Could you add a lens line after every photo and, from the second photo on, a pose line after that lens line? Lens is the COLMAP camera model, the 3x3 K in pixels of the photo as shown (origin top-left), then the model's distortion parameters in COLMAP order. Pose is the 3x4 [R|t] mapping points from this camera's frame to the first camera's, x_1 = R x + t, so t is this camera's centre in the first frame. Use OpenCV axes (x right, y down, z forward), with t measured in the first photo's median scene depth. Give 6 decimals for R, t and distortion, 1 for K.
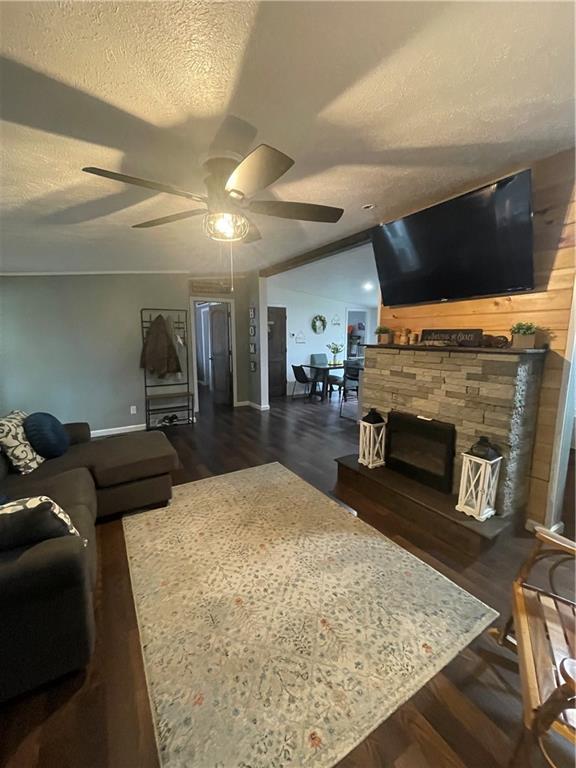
lens RADIAL K [[307.2, 0, 288.0], [0, 307.2, 384.0], [0, 0, 1]] dist [0.000316, 0.000110]
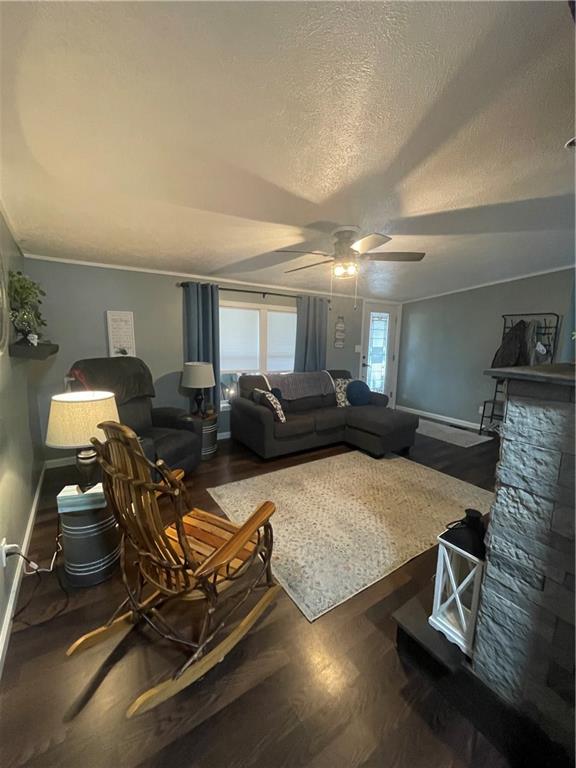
lens RADIAL K [[307.2, 0, 288.0], [0, 307.2, 384.0], [0, 0, 1]] dist [0.000316, 0.000110]
pose [[0.037903, 0.153421, -0.987434, 1.031288], [-0.175163, 0.973864, 0.144589, -0.081294], [0.983810, 0.167482, 0.063786, 0.496851]]
